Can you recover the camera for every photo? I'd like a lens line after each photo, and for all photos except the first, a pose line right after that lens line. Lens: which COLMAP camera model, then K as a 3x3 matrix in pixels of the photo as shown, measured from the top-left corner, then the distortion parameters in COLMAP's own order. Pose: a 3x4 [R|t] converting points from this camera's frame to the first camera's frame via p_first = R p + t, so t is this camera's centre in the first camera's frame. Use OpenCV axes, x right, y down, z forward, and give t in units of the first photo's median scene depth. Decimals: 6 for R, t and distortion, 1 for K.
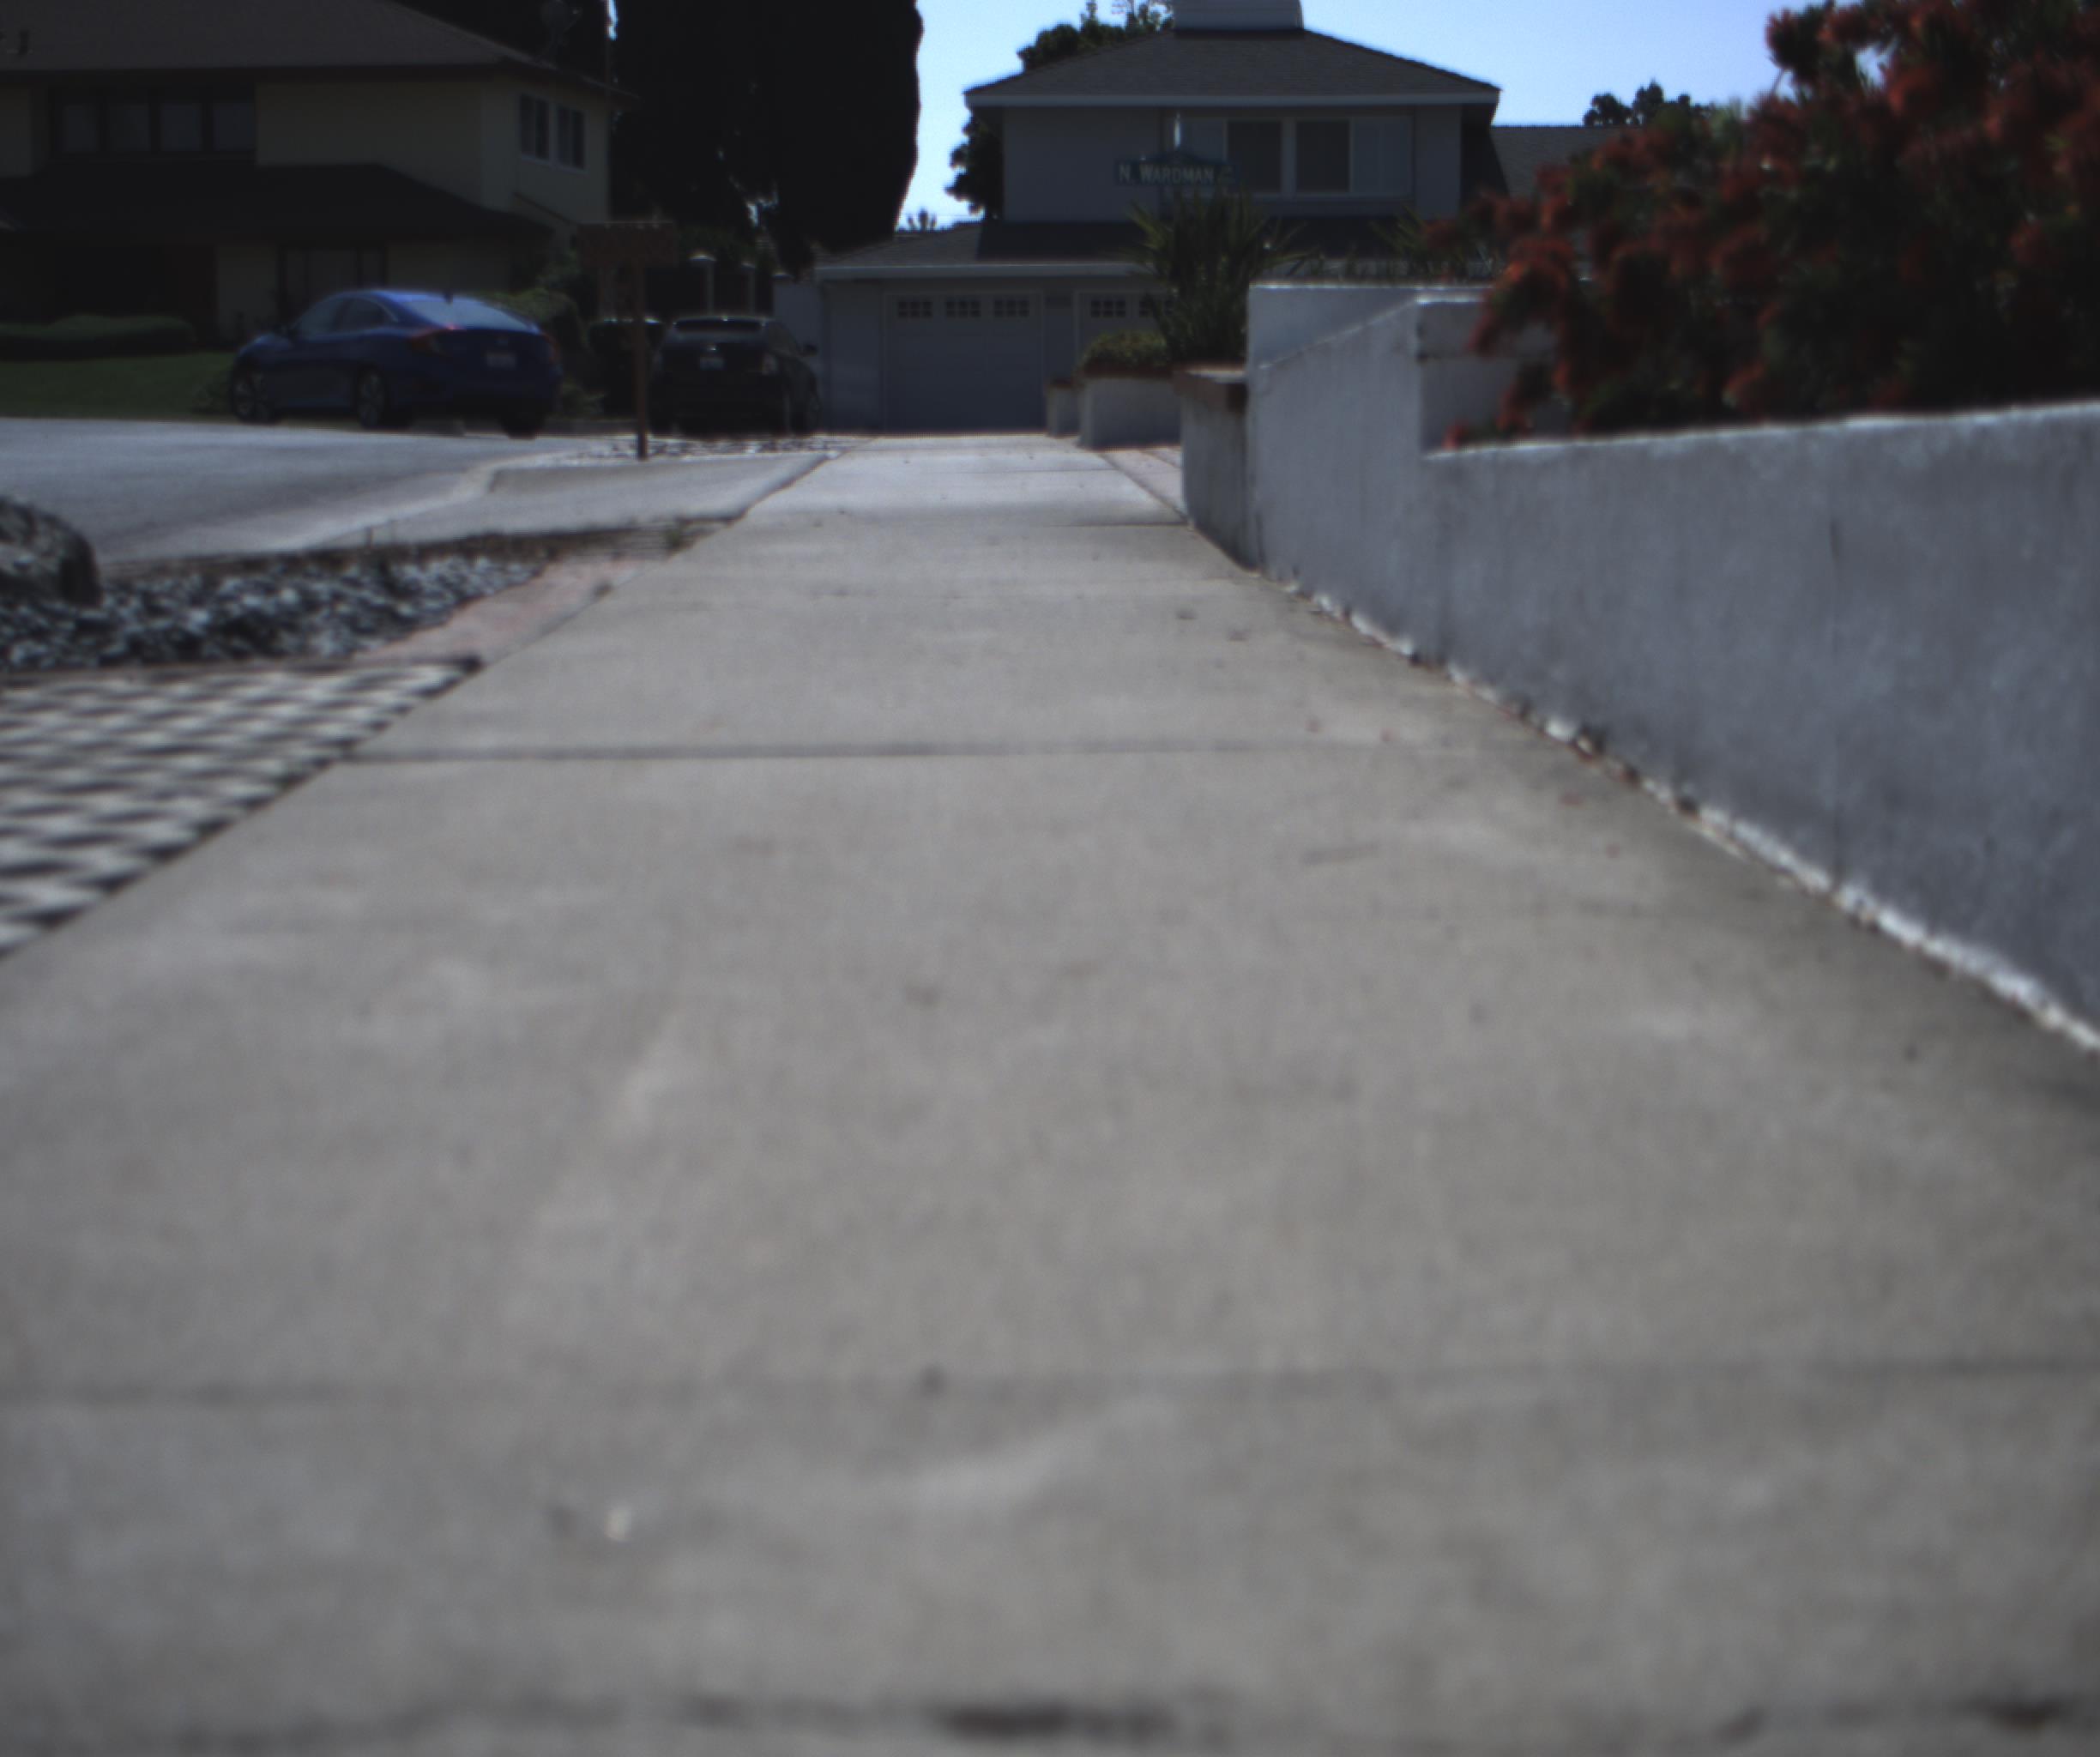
lens RADIAL K [[3922.8, 0, 1050.0], [0, 3922.8, 878.5], [0, 0, 1]] dist [-0.175973, 0.817276]
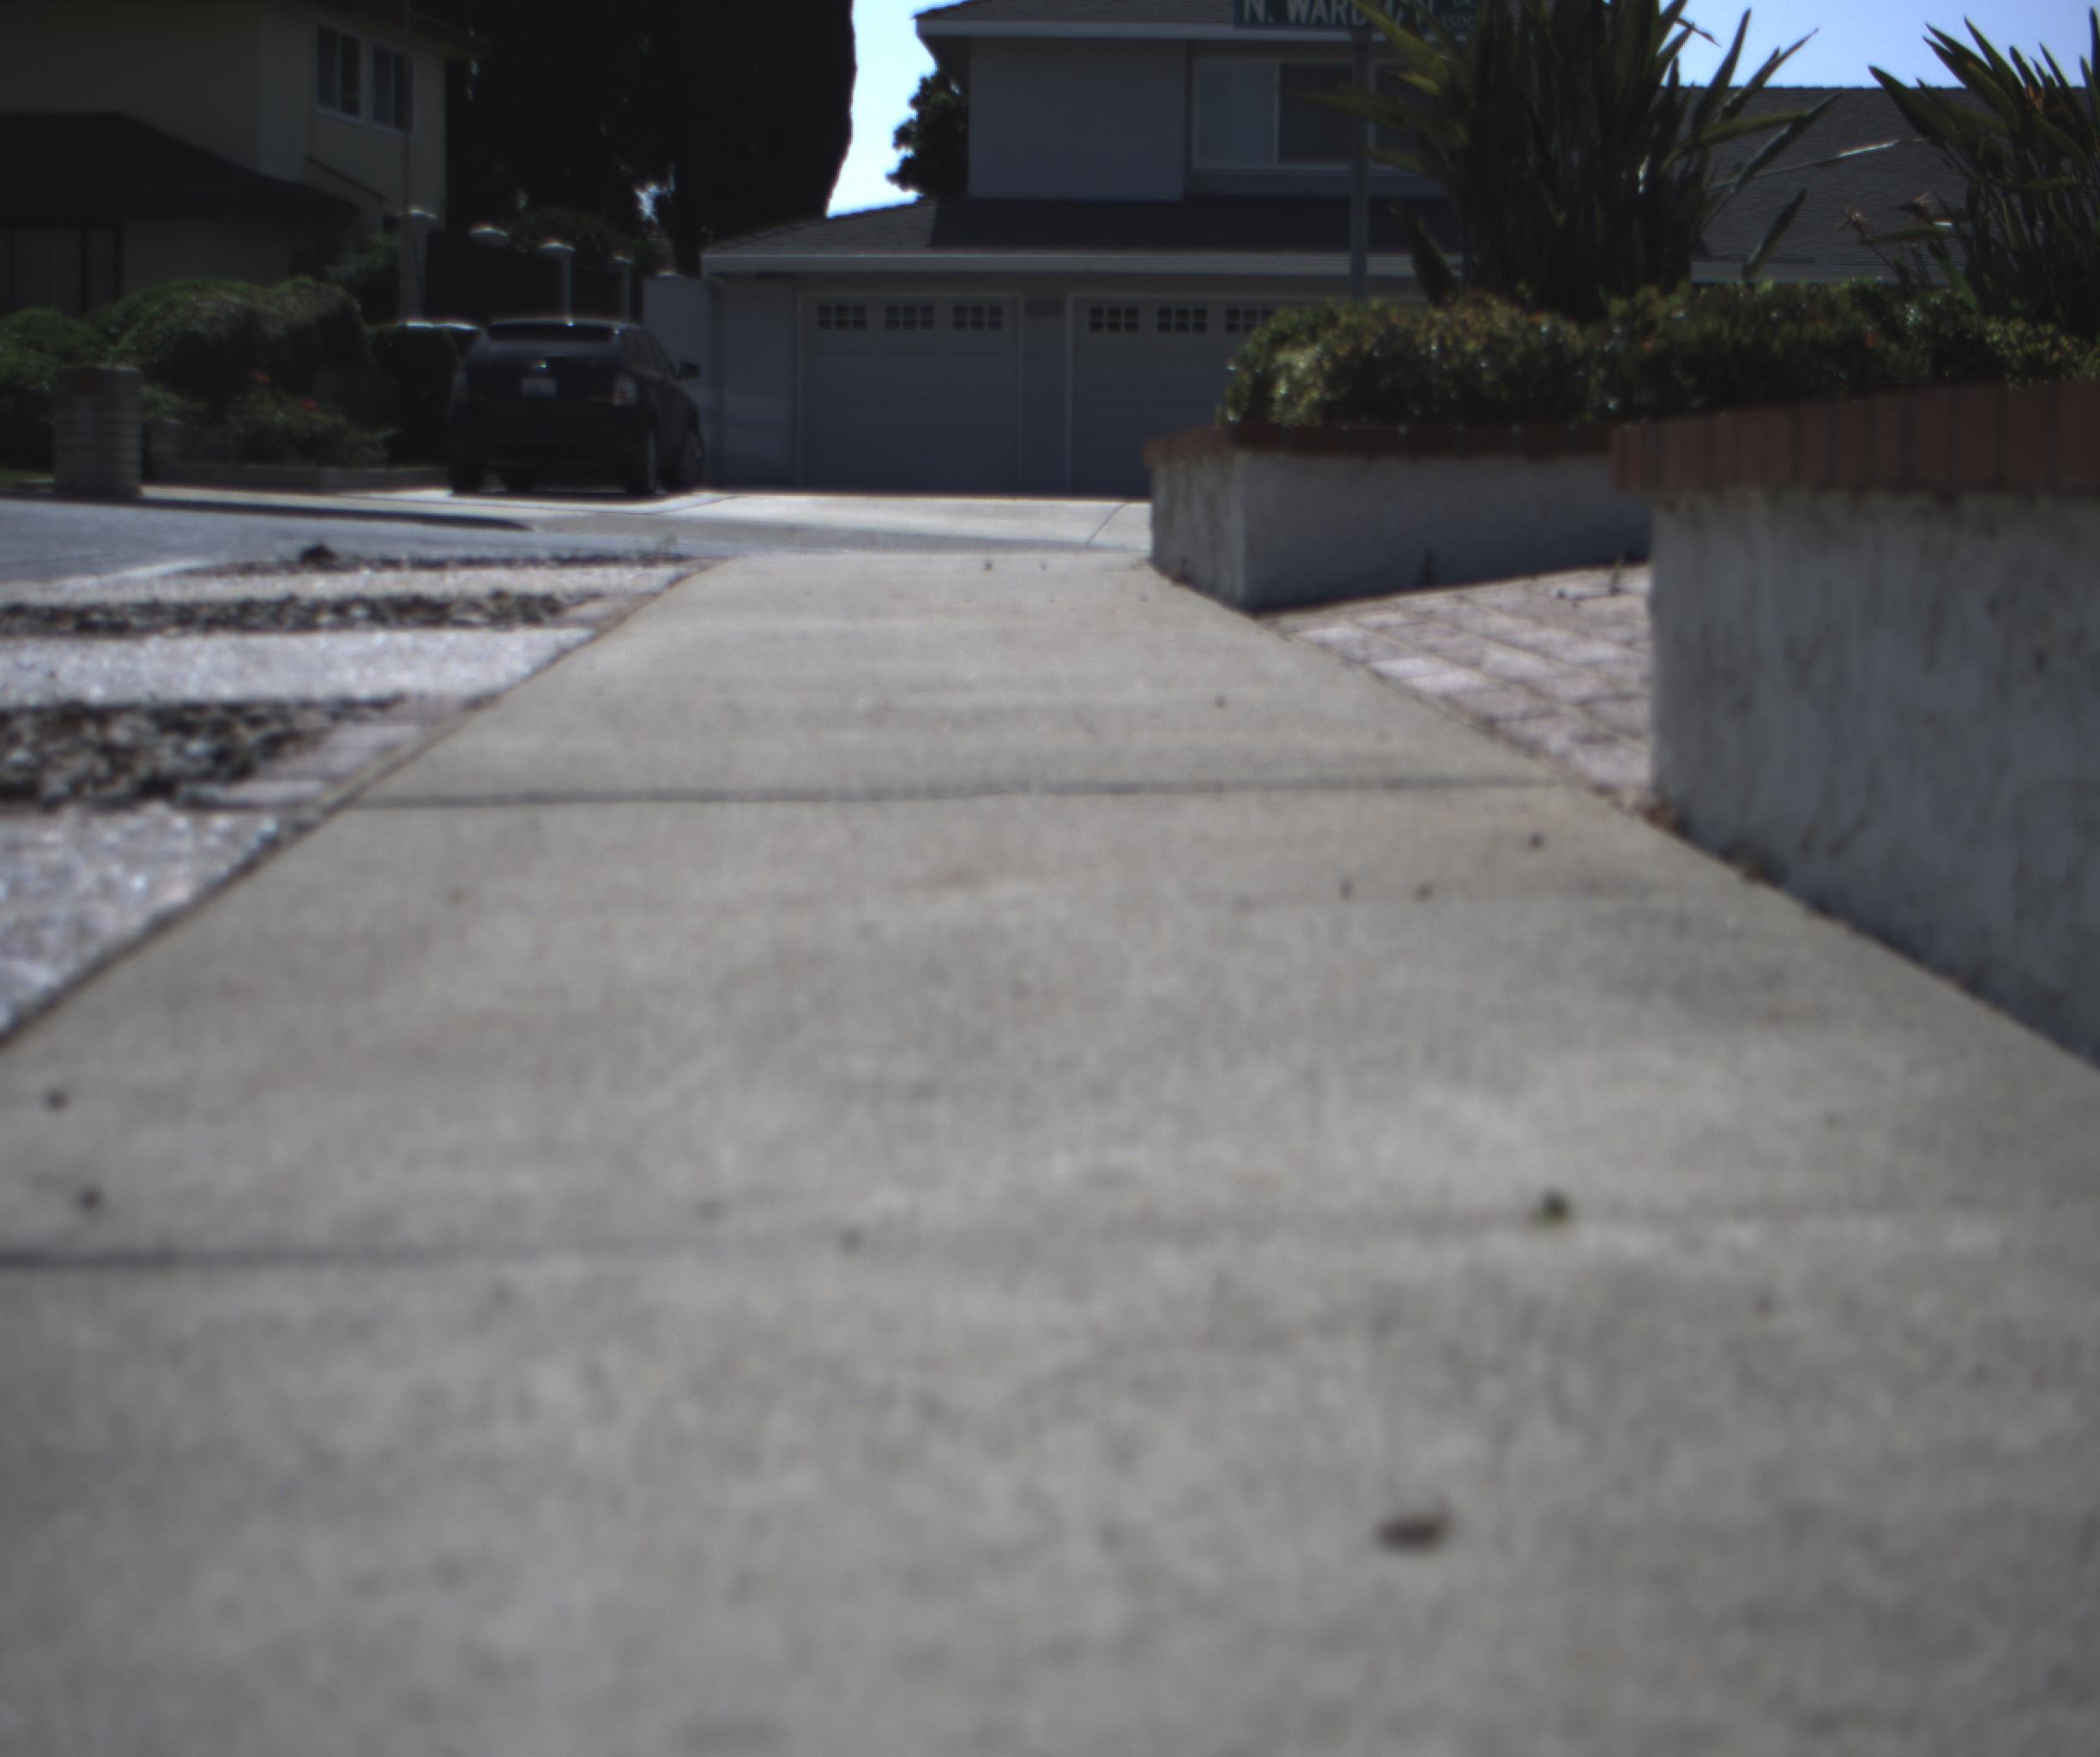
lens RADIAL K [[3922.8, 0, 1050.0], [0, 3922.8, 878.5], [0, 0, 1]] dist [-0.175973, 0.817276]
pose [[0.999778, 0.012076, 0.017245, -0.007832], [-0.011909, 0.999882, -0.009748, -0.037086], [-0.017361, 0.009540, 0.999804, 0.290125]]
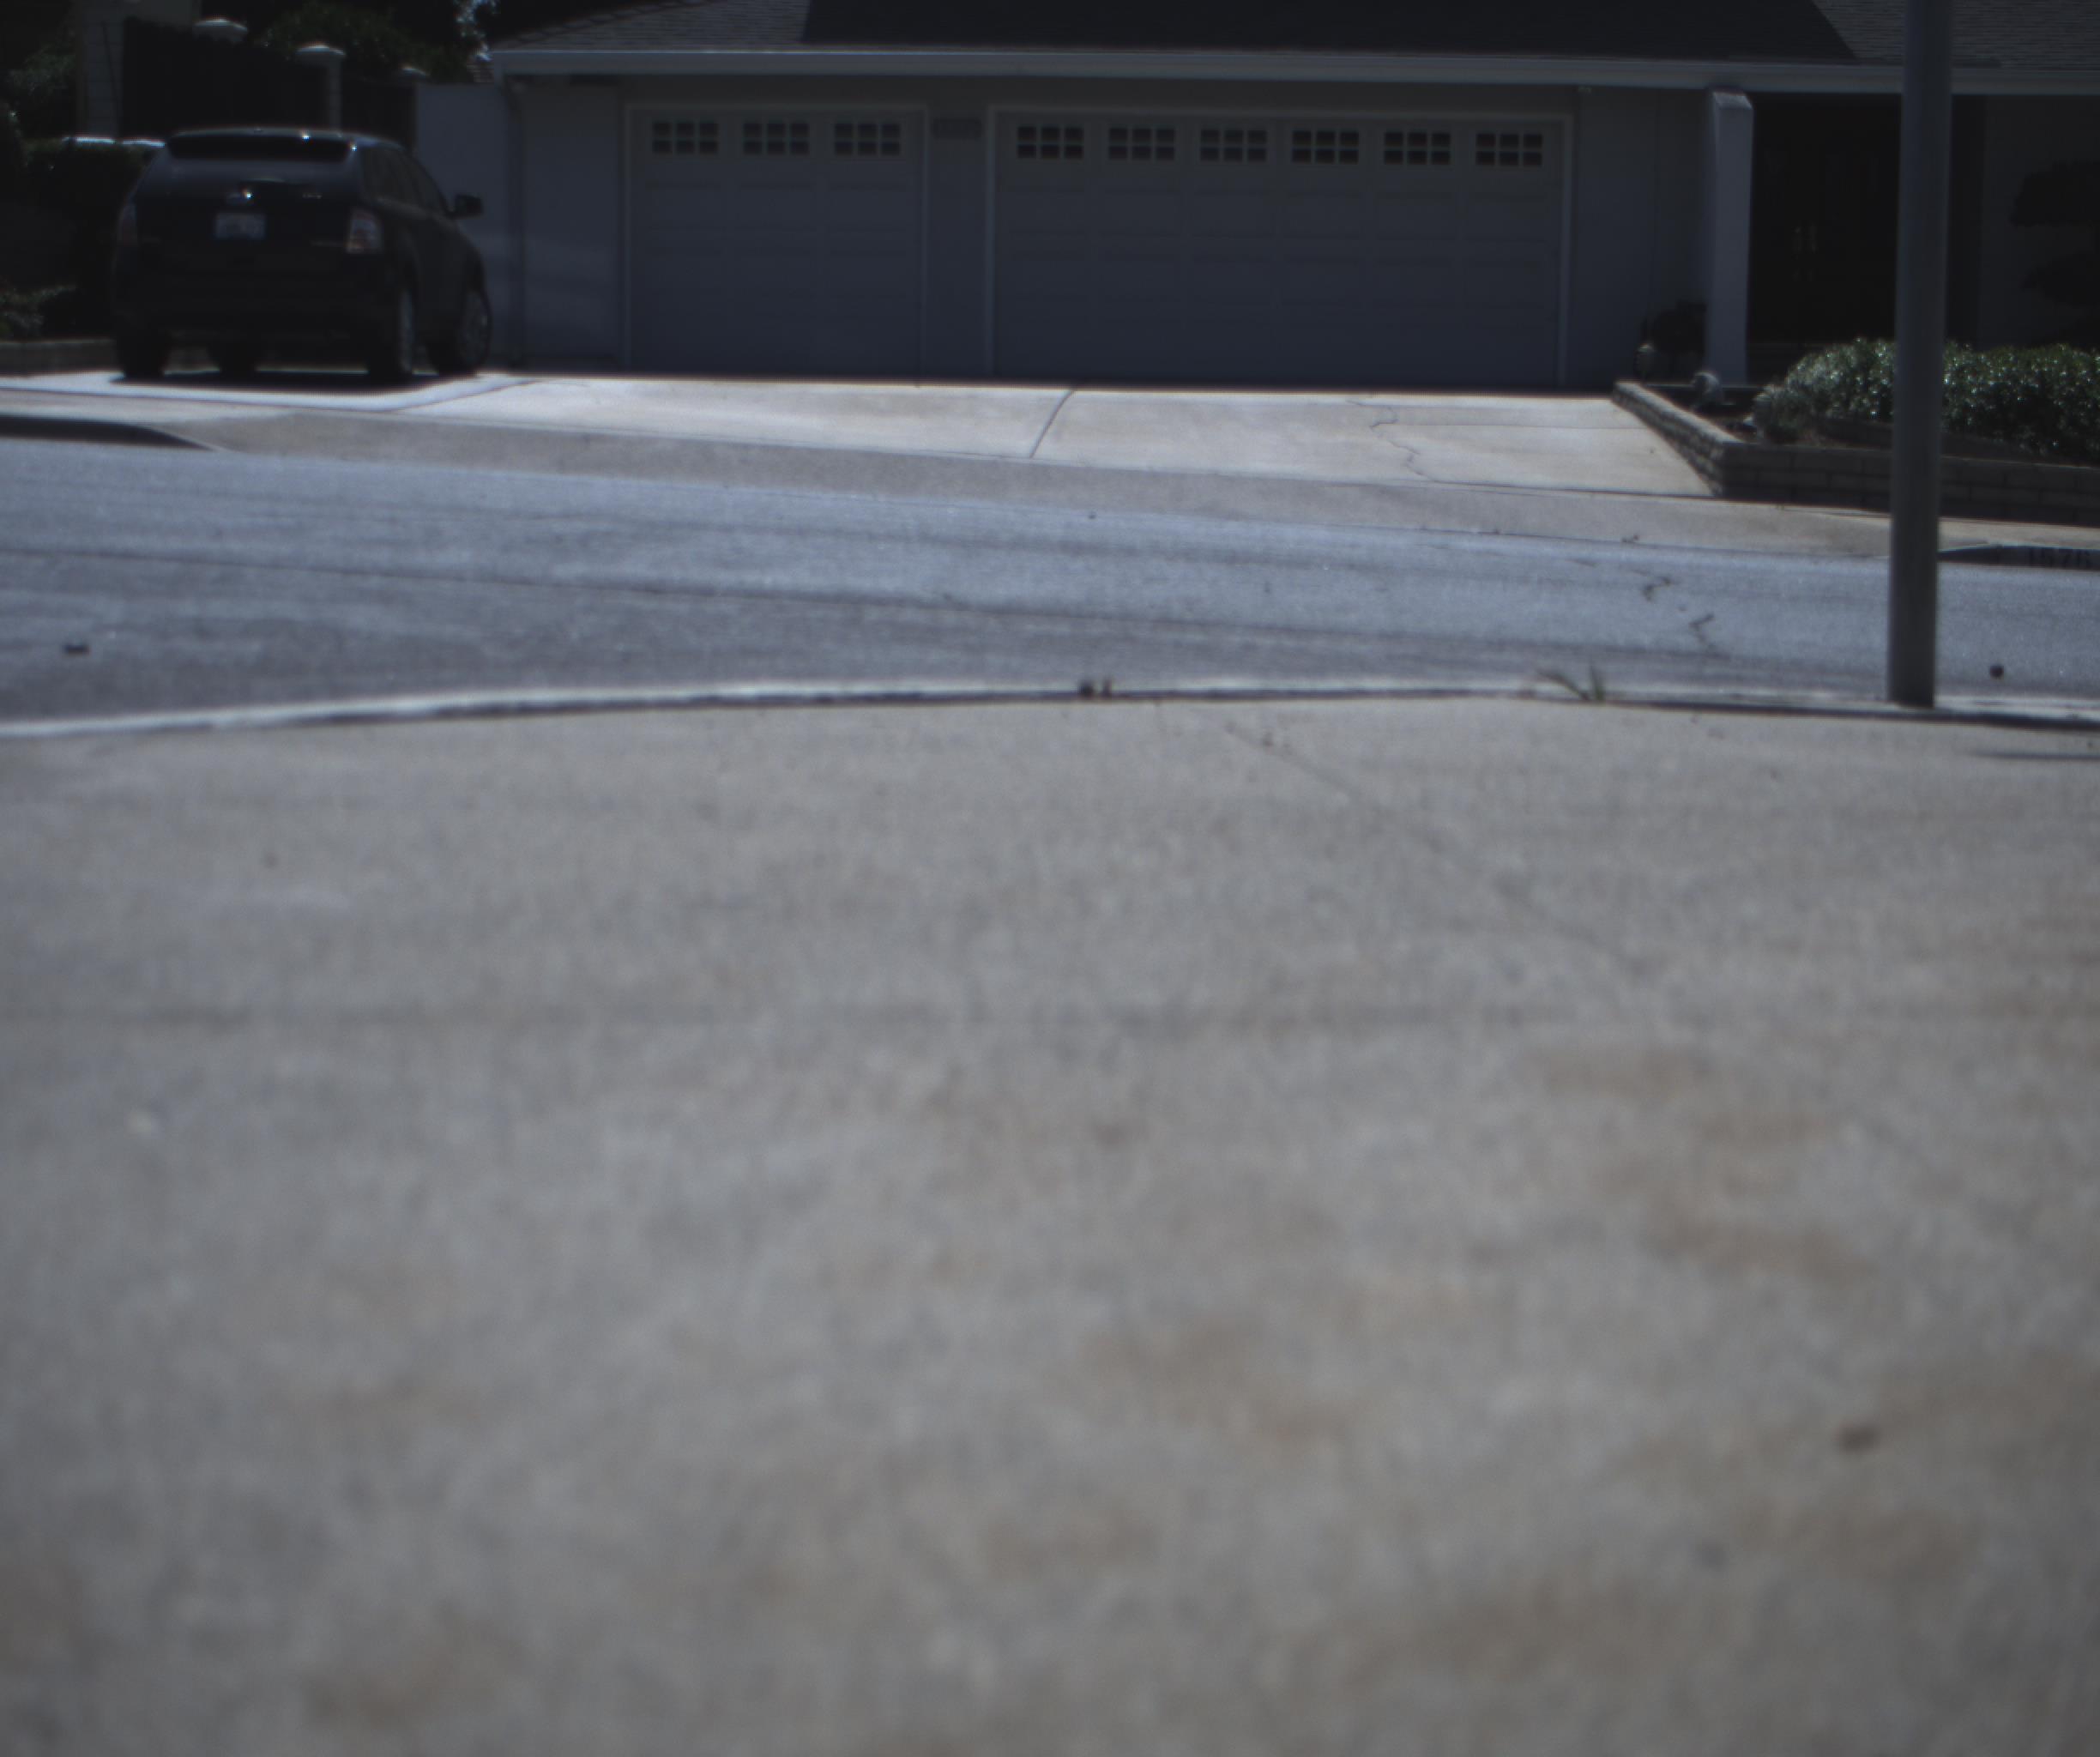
lens RADIAL K [[3922.8, 0, 1050.0], [0, 3922.8, 878.5], [0, 0, 1]] dist [-0.175973, 0.817276]
pose [[0.998874, 0.010947, 0.046154, -0.008512], [-0.012099, 0.999621, 0.024741, -0.059147], [-0.045865, -0.025272, 0.998628, 0.469586]]
